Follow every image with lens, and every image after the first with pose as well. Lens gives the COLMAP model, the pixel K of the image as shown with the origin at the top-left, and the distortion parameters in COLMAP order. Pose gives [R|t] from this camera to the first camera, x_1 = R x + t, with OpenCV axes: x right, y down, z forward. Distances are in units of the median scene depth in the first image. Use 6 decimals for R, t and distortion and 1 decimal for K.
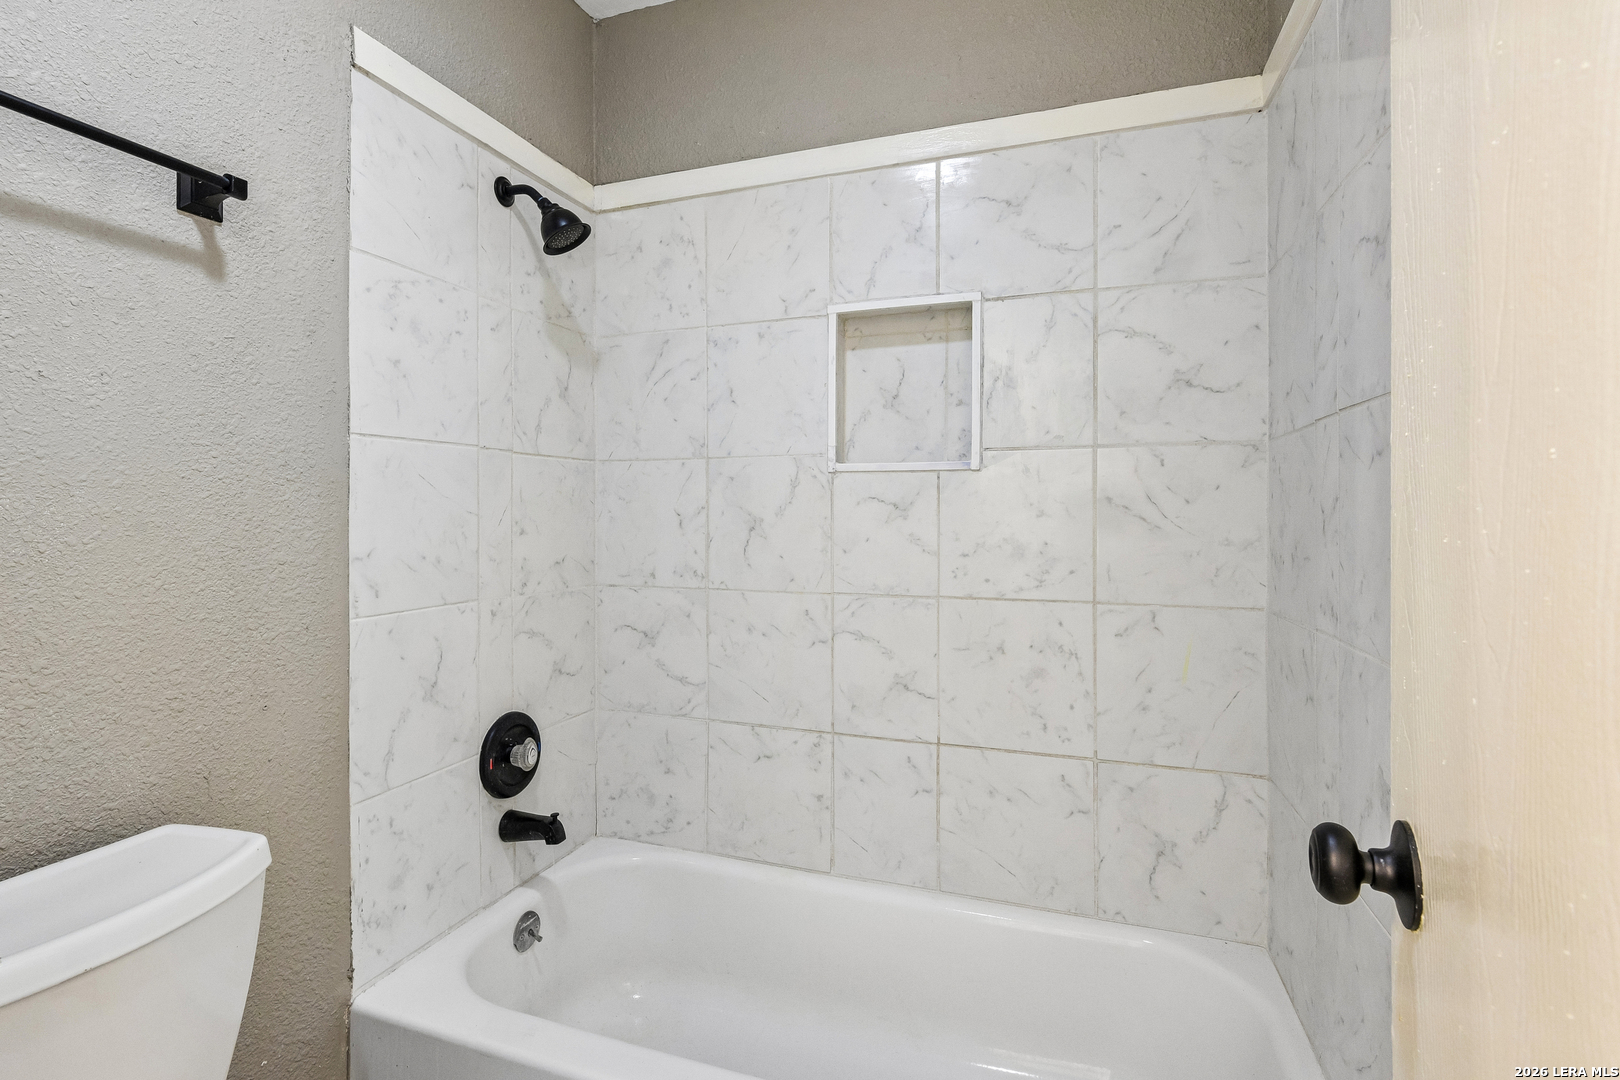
lens RADIAL K [[749.9, 0, 811.3], [0, 749.9, 509.3], [0, 0, 1]] dist [0.046939, -0.000183]
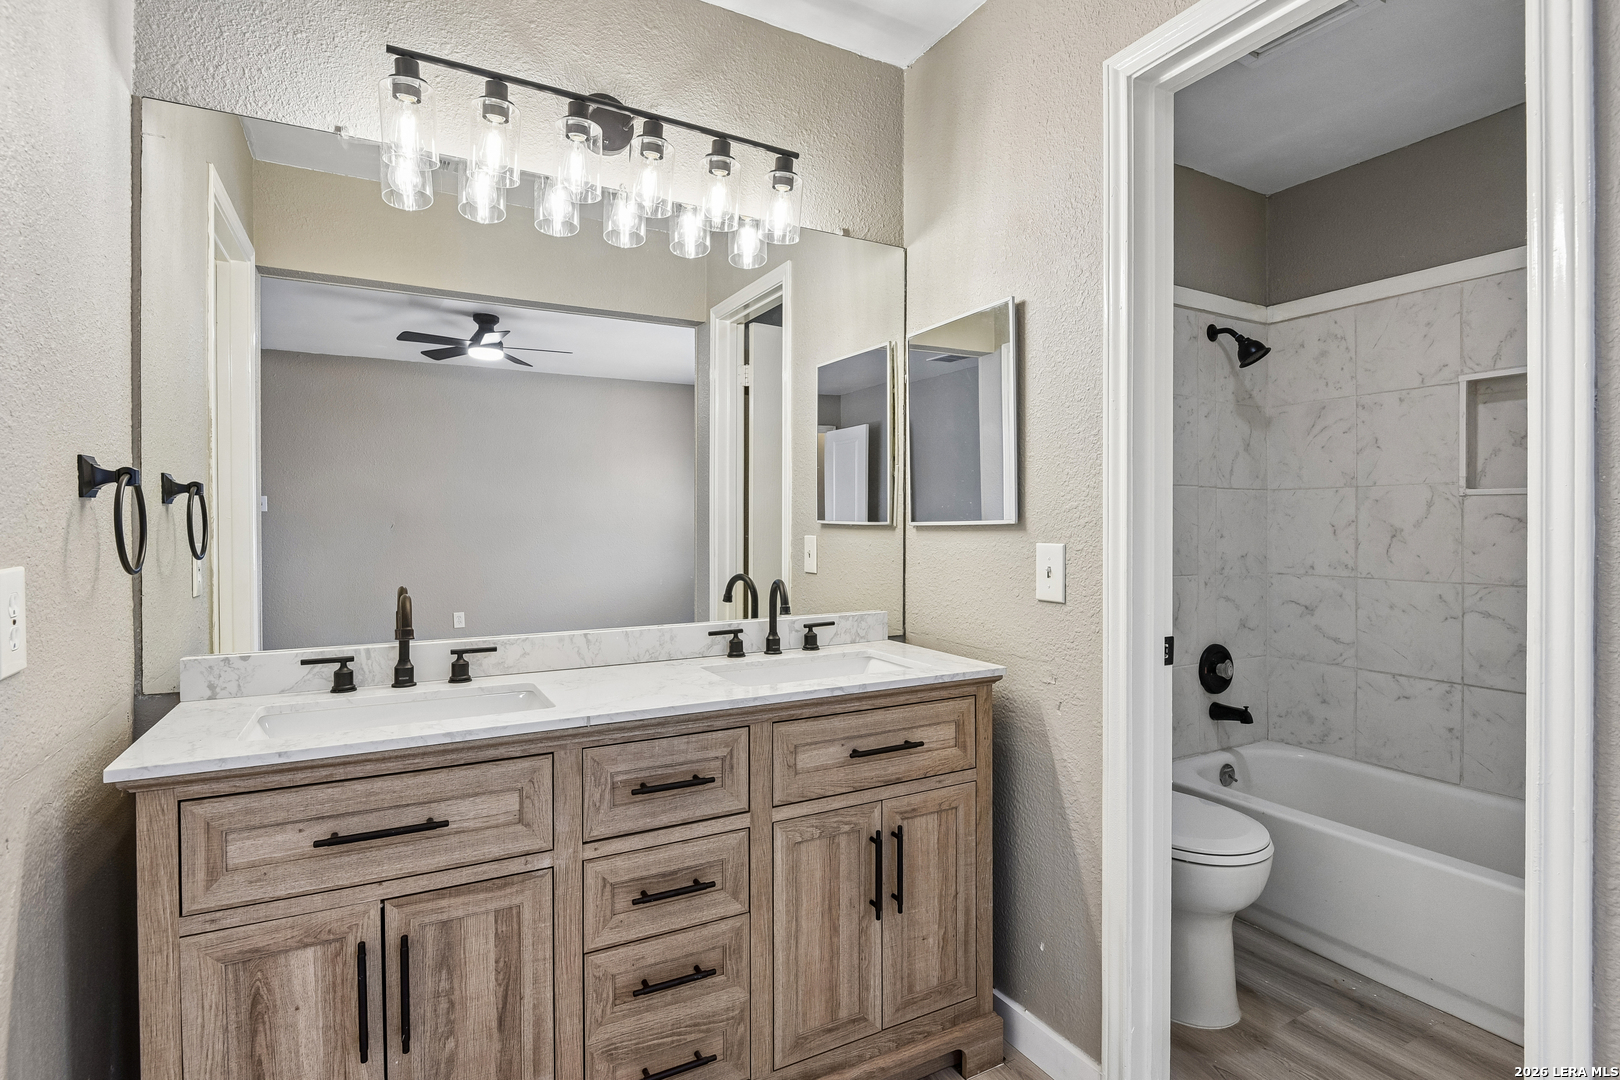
lens RADIAL K [[795.8, 0, 791.9], [0, 795.8, 524.4], [0, 0, 1]] dist [-0.002227, -0.019304]
pose [[0.724958, 0.002302, -0.688789, 0.124202], [0.000246, 0.999993, 0.003600, -0.001983], [0.688793, -0.002779, 0.724953, -0.864283]]
